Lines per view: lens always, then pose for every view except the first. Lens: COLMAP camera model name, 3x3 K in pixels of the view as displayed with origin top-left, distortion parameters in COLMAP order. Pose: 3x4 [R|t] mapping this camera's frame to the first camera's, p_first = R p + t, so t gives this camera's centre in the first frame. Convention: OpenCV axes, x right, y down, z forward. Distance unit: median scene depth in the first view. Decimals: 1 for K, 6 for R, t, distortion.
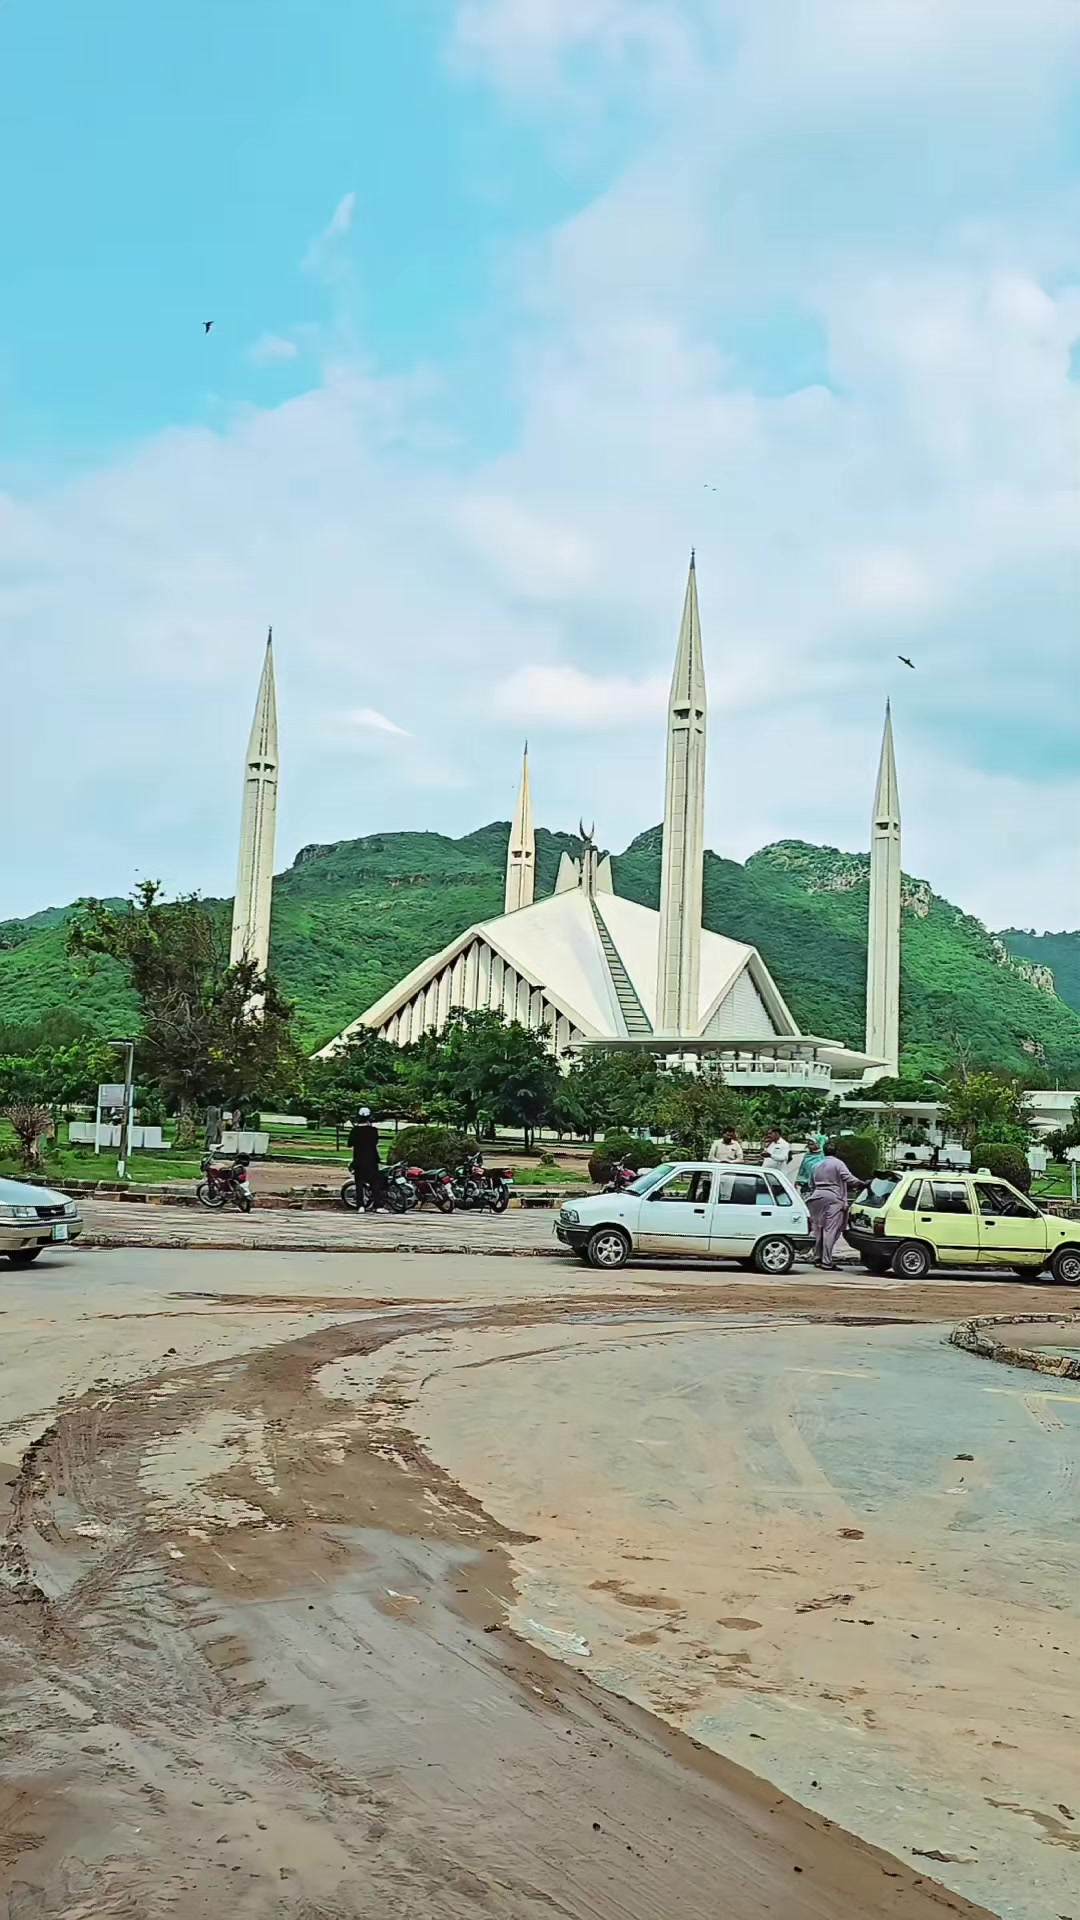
lens RADIAL K [[1621.2, 0, 540.0], [0, 1621.2, 960.0], [0, 0, 1]] dist [0.060529, 0.001305]
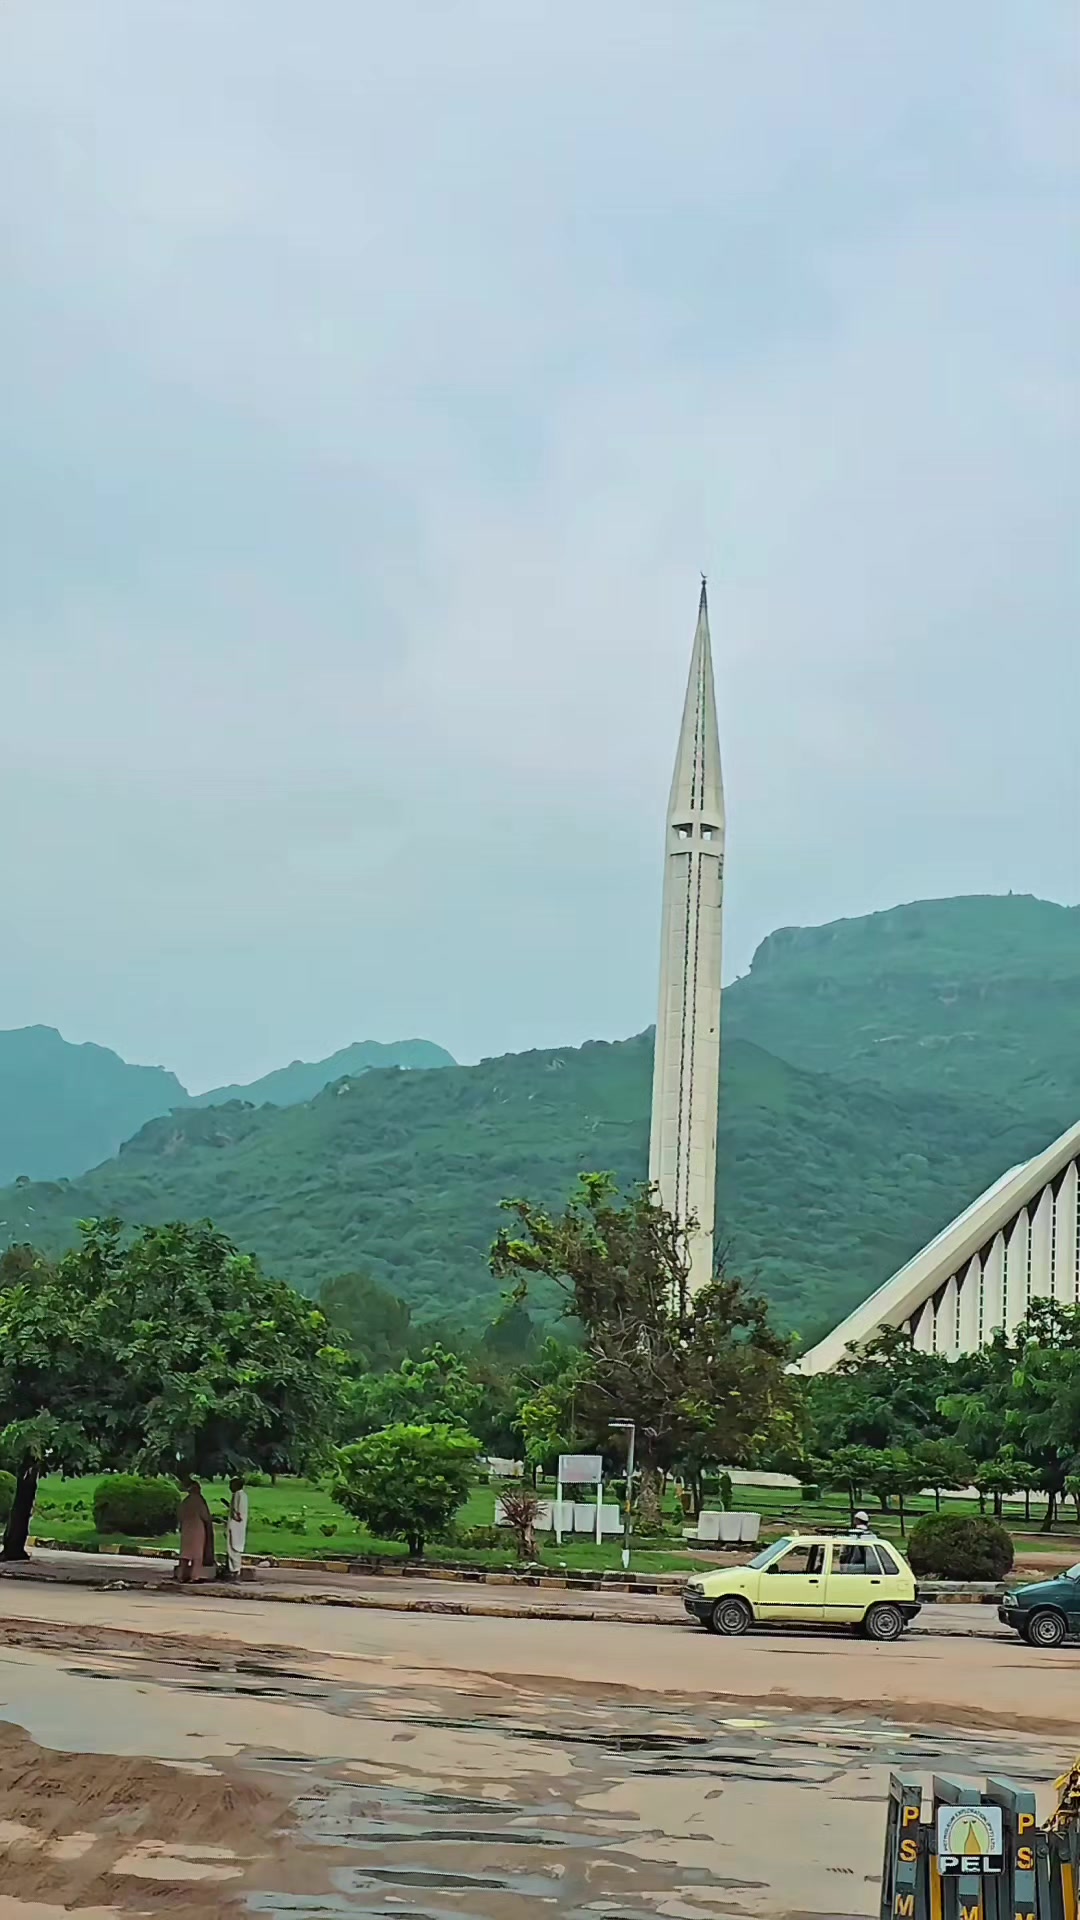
lens RADIAL K [[3254.1, 0, 584.7], [0, 3254.1, 955.5], [0, 0, 1]] dist [0.019817, -0.126280]
pose [[0.979286, -0.035009, -0.199432, 0.011028], [0.023313, 0.997884, -0.060698, -0.010945], [0.201135, 0.054791, 0.978030, -0.089274]]
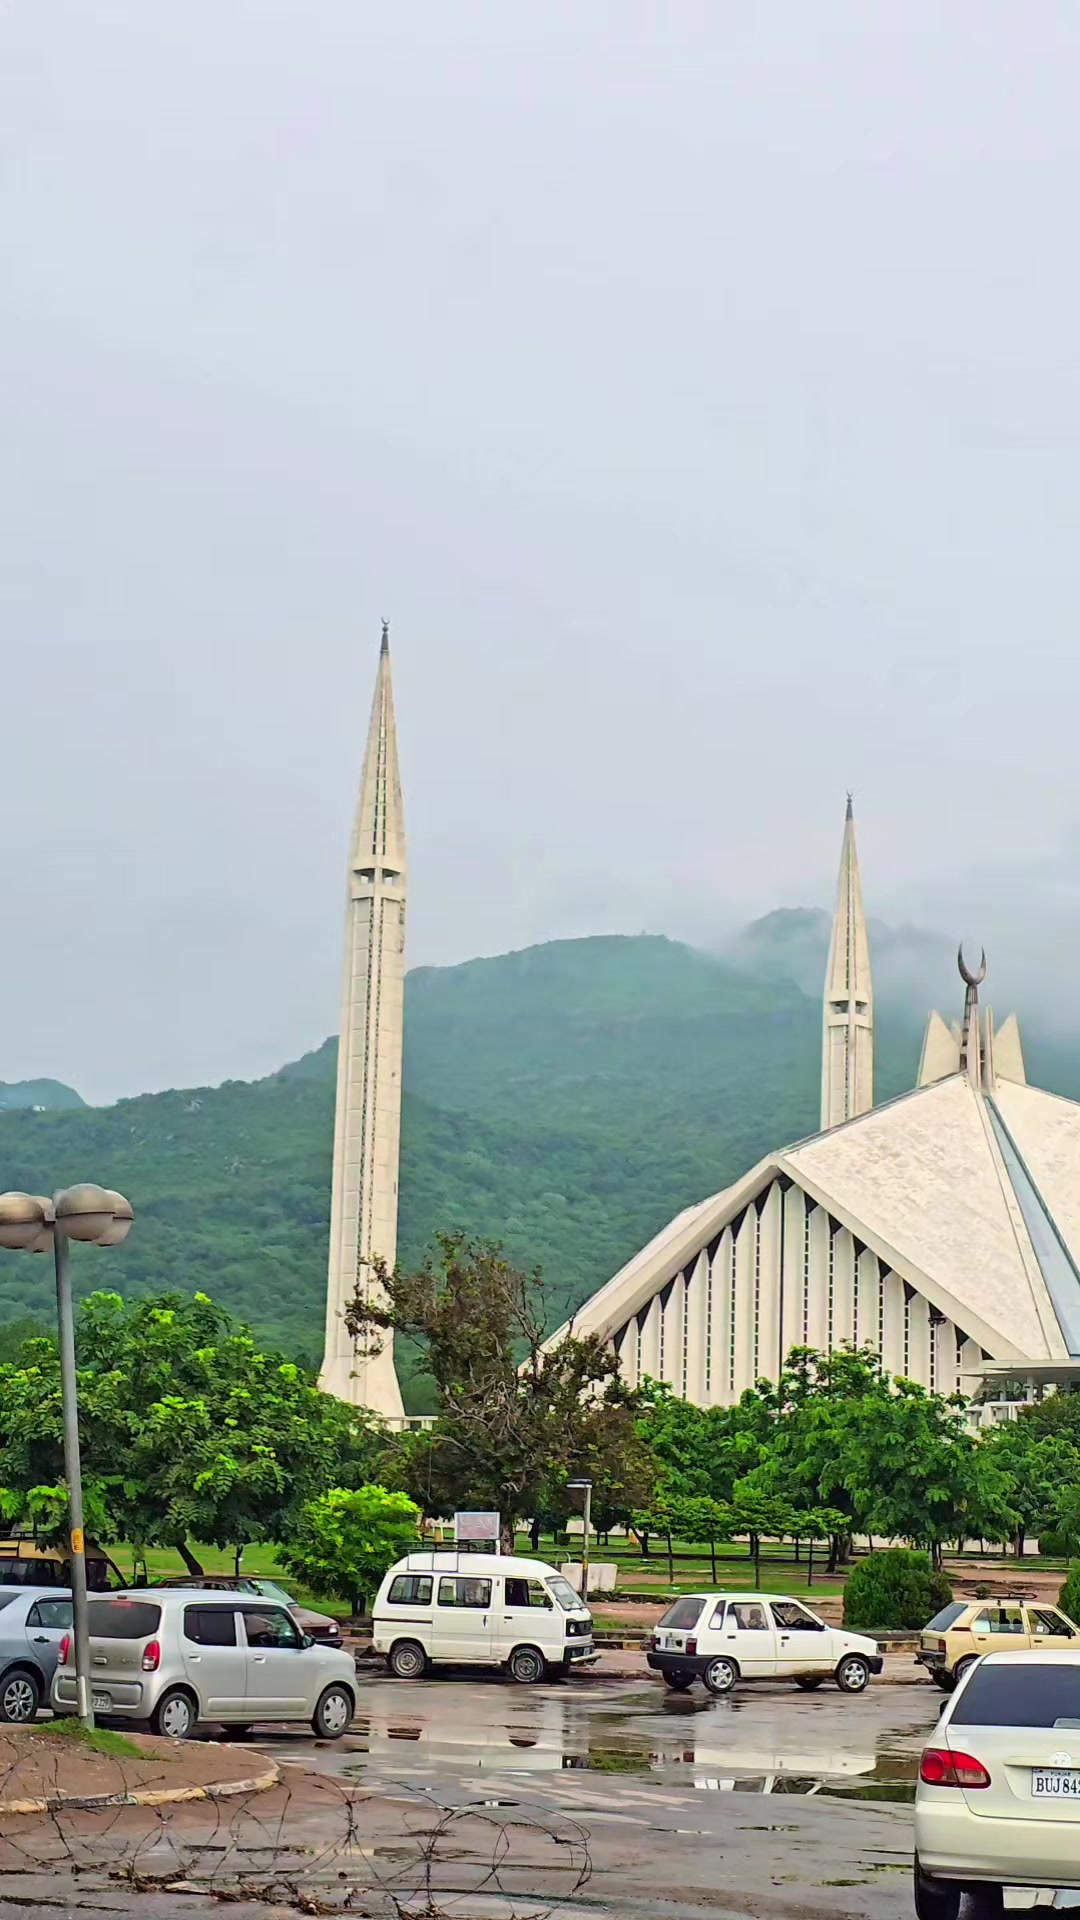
lens RADIAL K [[3254.1, 0, 584.7], [0, 3254.1, 955.5], [0, 0, 1]] dist [0.019817, -0.126280]
pose [[0.995744, -0.034676, -0.085386, -0.007846], [0.028768, 0.997169, -0.069478, -0.013350], [0.087554, 0.066726, 0.993923, -0.099381]]
